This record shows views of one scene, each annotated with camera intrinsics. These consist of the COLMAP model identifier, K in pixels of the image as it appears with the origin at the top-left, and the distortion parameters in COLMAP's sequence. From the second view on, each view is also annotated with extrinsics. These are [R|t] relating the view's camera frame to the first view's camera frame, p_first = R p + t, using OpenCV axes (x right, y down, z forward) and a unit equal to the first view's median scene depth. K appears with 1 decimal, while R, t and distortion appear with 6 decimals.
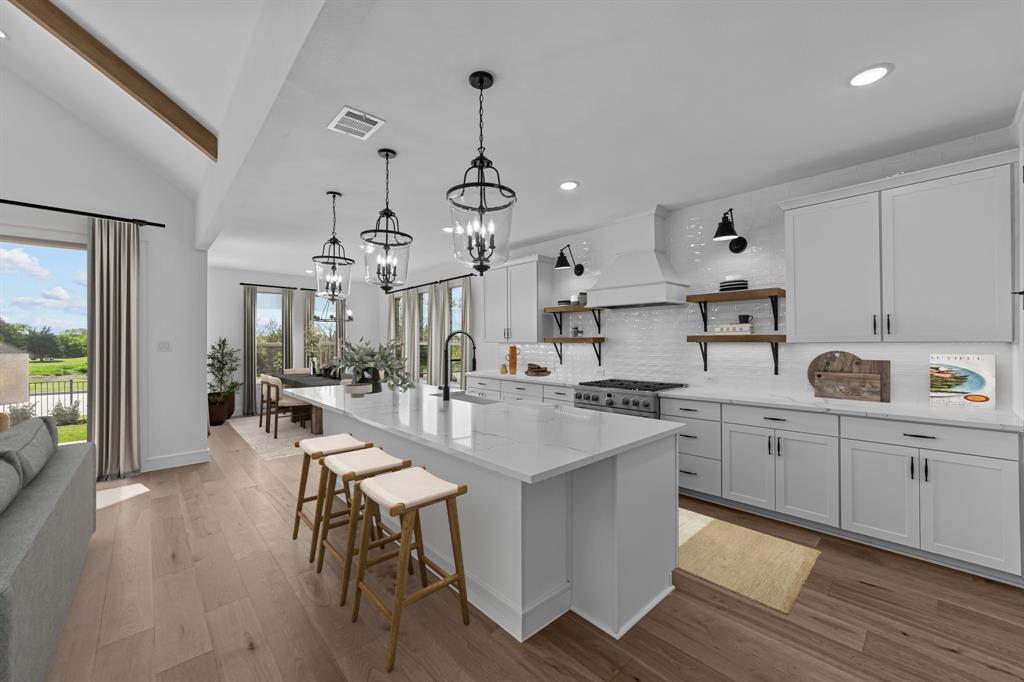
lens RADIAL K [[396.0, 0, 513.8], [0, 396.0, 342.0], [0, 0, 1]] dist [0.020349, 0.001188]
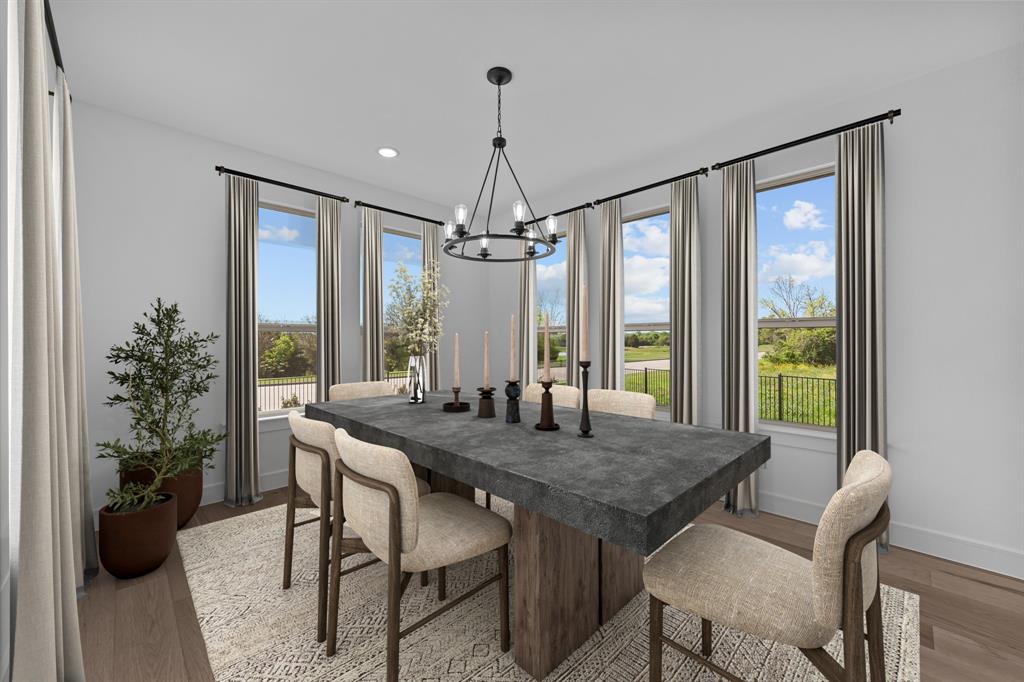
lens RADIAL K [[396.0, 0, 511.0], [0, 396.0, 340.8], [0, 0, 1]] dist [0.020349, 0.001188]
pose [[0.999463, 0.001832, 0.032709, -0.429561], [-0.001951, 0.999992, 0.003605, 0.022374], [-0.032702, -0.003666, 0.999458, 0.628183]]
